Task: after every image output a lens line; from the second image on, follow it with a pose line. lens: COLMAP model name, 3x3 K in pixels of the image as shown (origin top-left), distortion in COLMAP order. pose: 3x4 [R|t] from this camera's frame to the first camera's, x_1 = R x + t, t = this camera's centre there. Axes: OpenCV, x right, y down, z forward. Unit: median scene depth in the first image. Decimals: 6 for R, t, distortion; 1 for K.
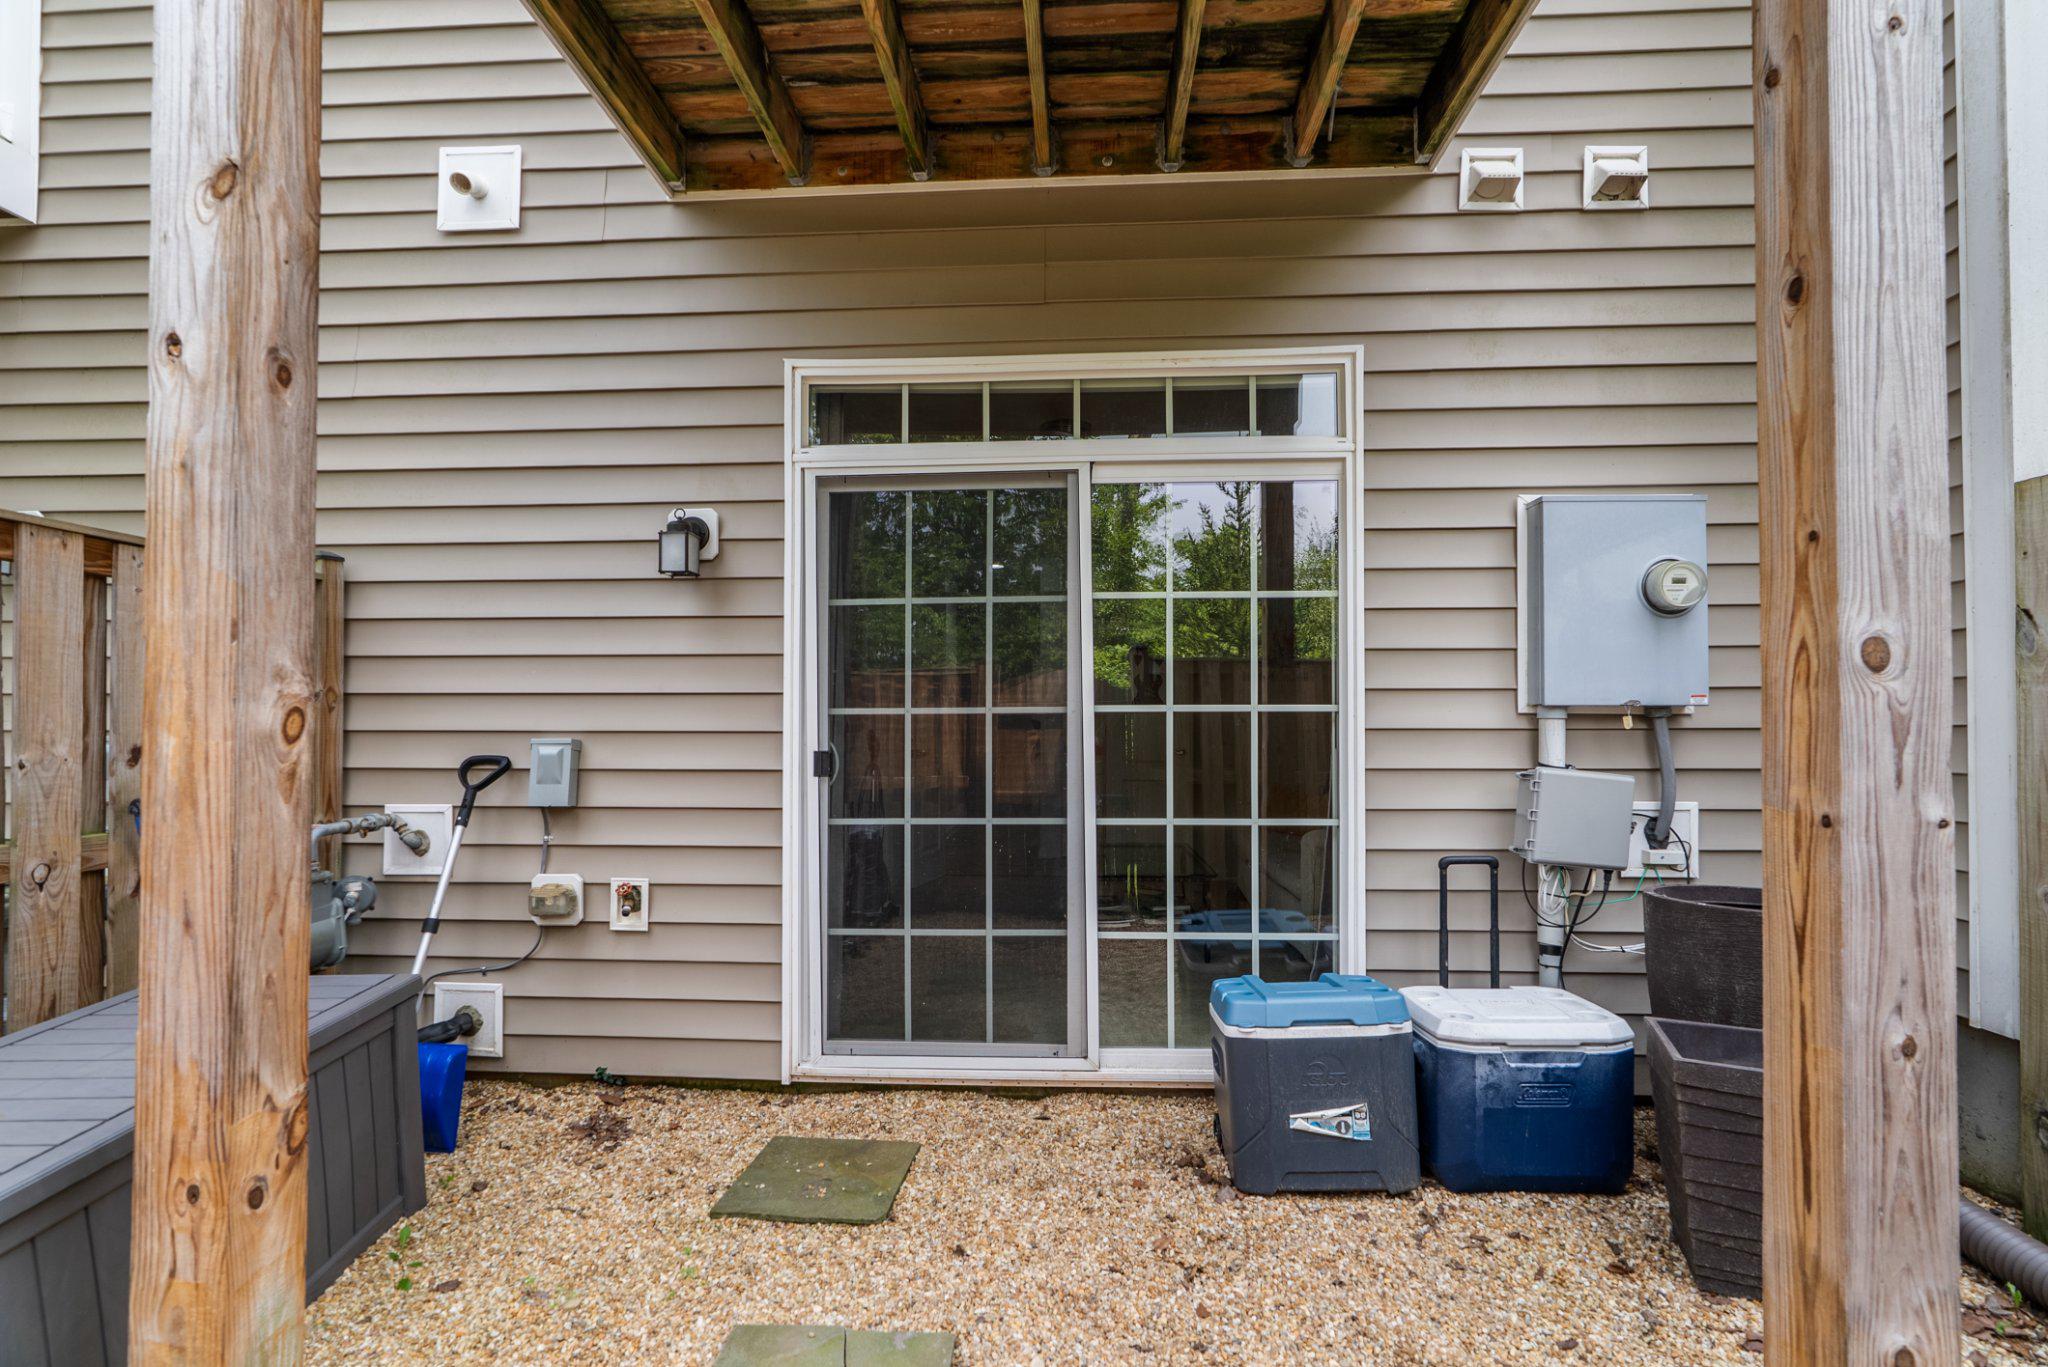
lens RADIAL K [[935.7, 0, 1014.8], [0, 935.7, 729.1], [0, 0, 1]] dist [-0.004945, 0.000588]
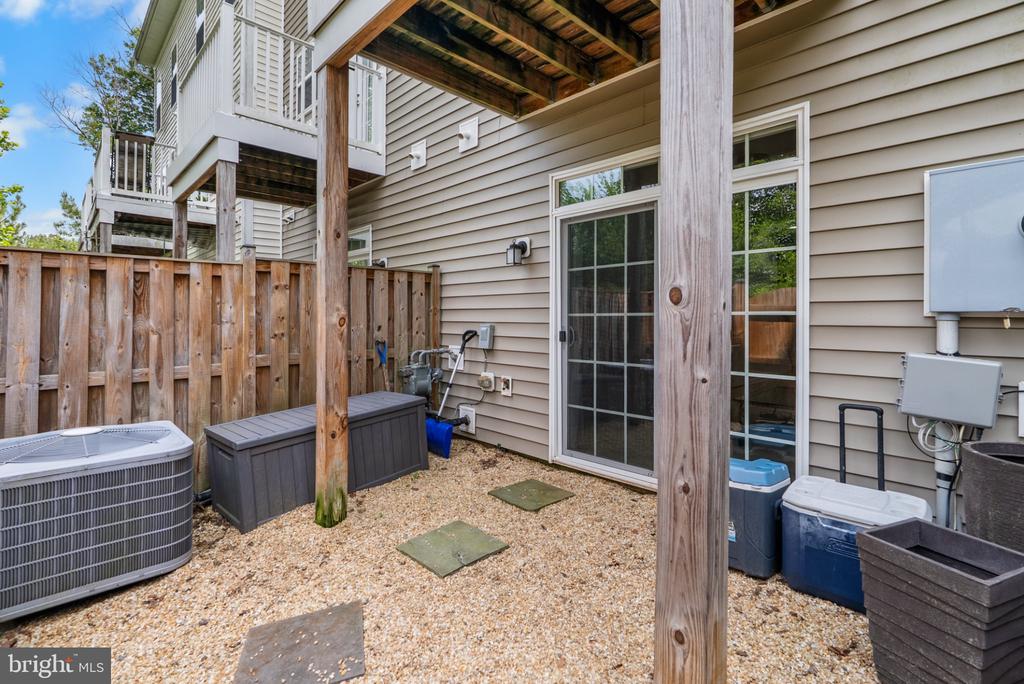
lens RADIAL K [[474.2, 0, 516.1], [0, 474.2, 327.5], [0, 0, 1]] dist [-0.002665, 0.000152]
pose [[0.743616, 0.017271, -0.668384, 0.580470], [-0.004132, 0.999766, 0.021236, -0.013208], [0.668594, -0.013030, 0.743513, -0.007958]]
